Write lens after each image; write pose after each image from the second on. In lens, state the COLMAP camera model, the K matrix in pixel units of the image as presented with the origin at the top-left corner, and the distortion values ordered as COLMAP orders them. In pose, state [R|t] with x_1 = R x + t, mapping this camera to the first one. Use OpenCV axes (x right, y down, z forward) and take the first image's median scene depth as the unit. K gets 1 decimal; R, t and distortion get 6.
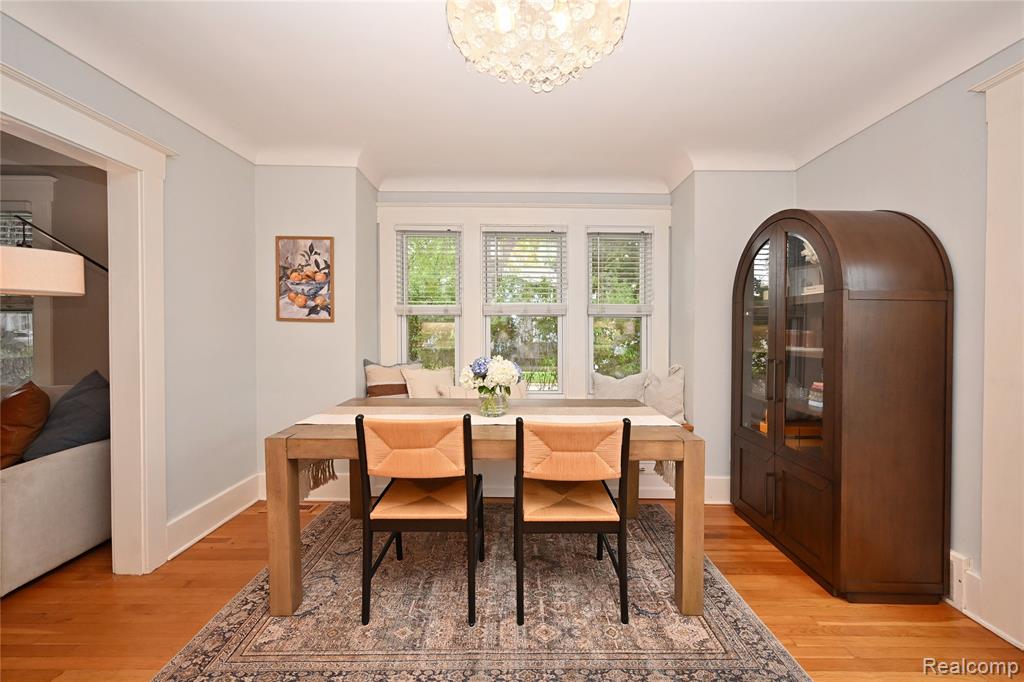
lens RADIAL K [[431.4, 0, 514.5], [0, 431.4, 340.2], [0, 0, 1]] dist [-0.000829, -0.000751]
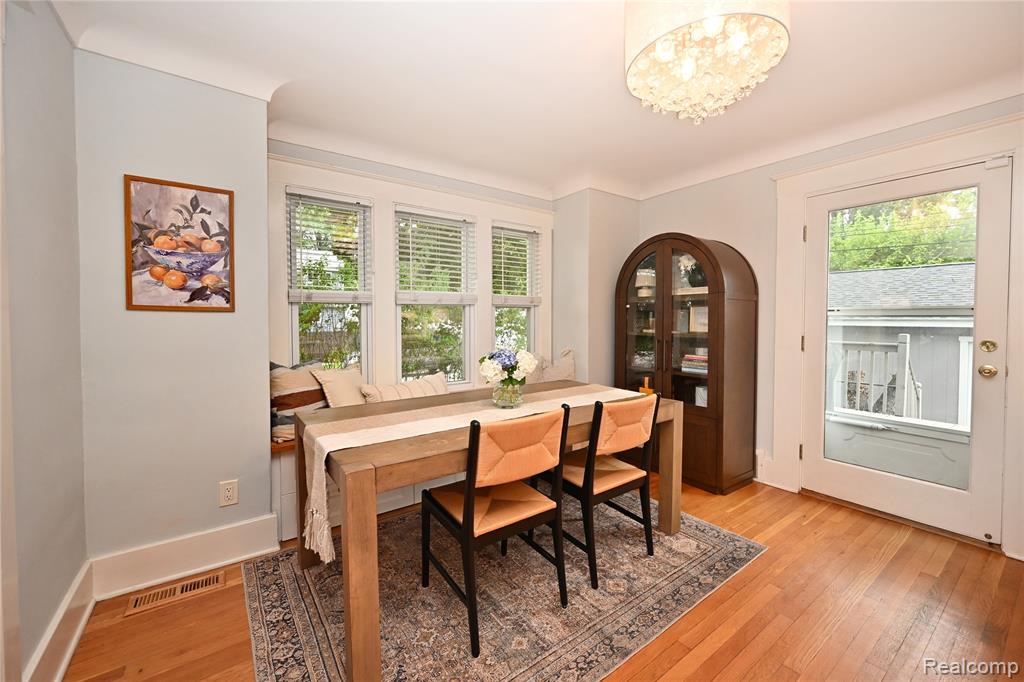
lens RADIAL K [[431.4, 0, 517.8], [0, 431.4, 334.1], [0, 0, 1]] dist [-0.000829, -0.000751]
pose [[0.792908, -0.029790, 0.608613, -0.485776], [0.019696, 0.999535, 0.023265, -0.012525], [-0.609023, -0.006460, 0.793126, 0.152697]]
